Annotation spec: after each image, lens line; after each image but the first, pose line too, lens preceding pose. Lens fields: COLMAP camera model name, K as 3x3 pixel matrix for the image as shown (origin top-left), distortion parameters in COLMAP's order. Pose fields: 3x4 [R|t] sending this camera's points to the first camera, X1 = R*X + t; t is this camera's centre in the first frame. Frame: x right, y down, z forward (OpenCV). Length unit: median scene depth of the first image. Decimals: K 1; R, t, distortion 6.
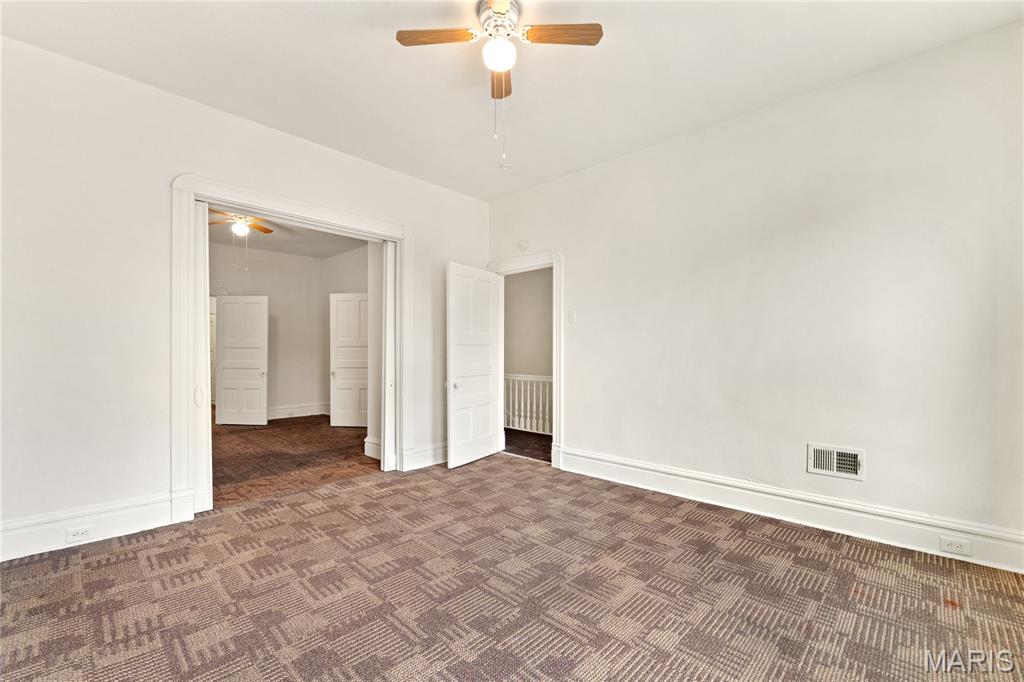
lens RADIAL K [[428.7, 0, 513.9], [0, 428.7, 338.8], [0, 0, 1]] dist [-0.000844, 0.000378]
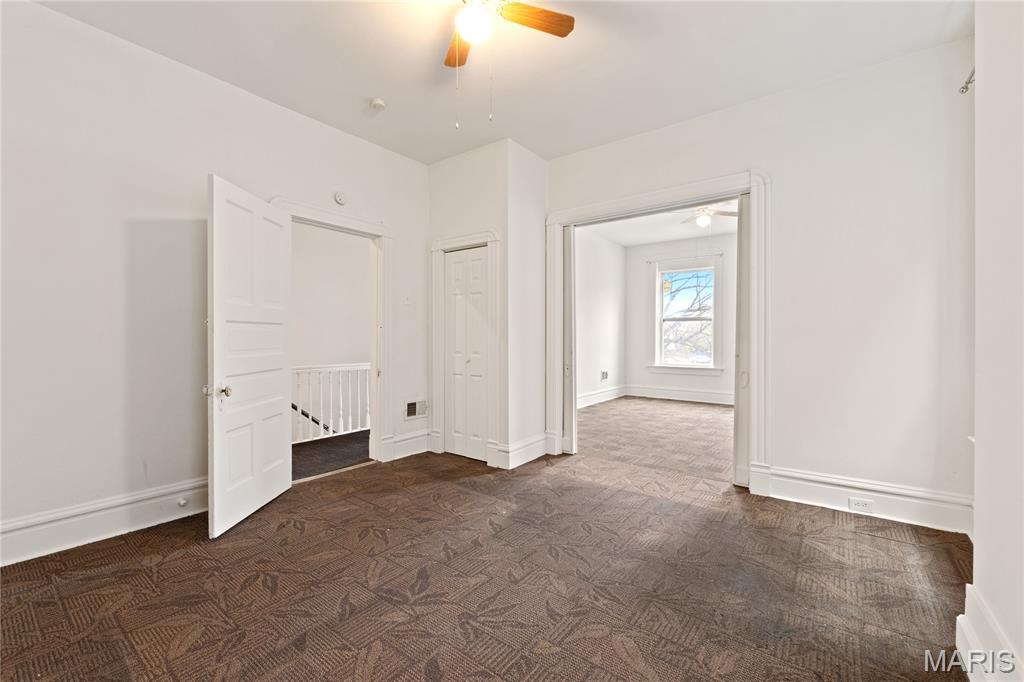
lens RADIAL K [[428.7, 0, 513.9], [0, 428.7, 338.8], [0, 0, 1]] dist [-0.000844, 0.000378]
pose [[-0.108496, -0.000577, 0.994097, -1.068179], [-0.027348, 0.999623, -0.002405, 0.035978], [-0.993721, -0.027447, -0.108471, 1.043609]]
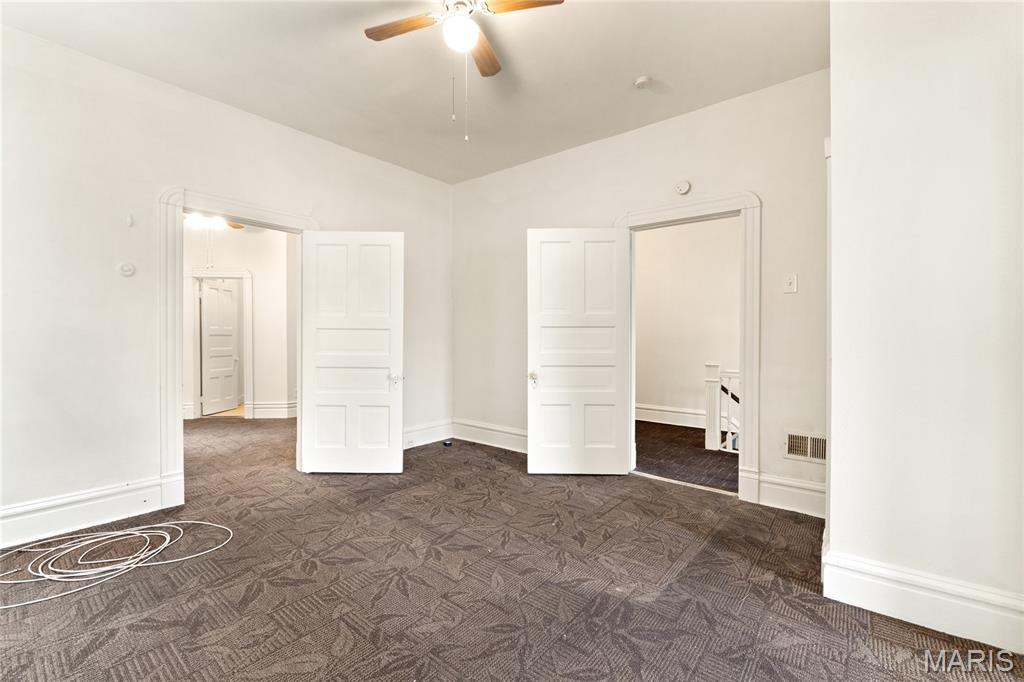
lens RADIAL K [[432.9, 0, 512.0], [0, 432.9, 341.0], [0, 0, 1]] dist [0.000132, 0.000124]
pose [[0.997183, 0.004625, 0.074863, -0.481181], [-0.007376, 0.999306, 0.036509, 0.014905], [-0.074643, -0.036958, 0.996525, 0.451289]]
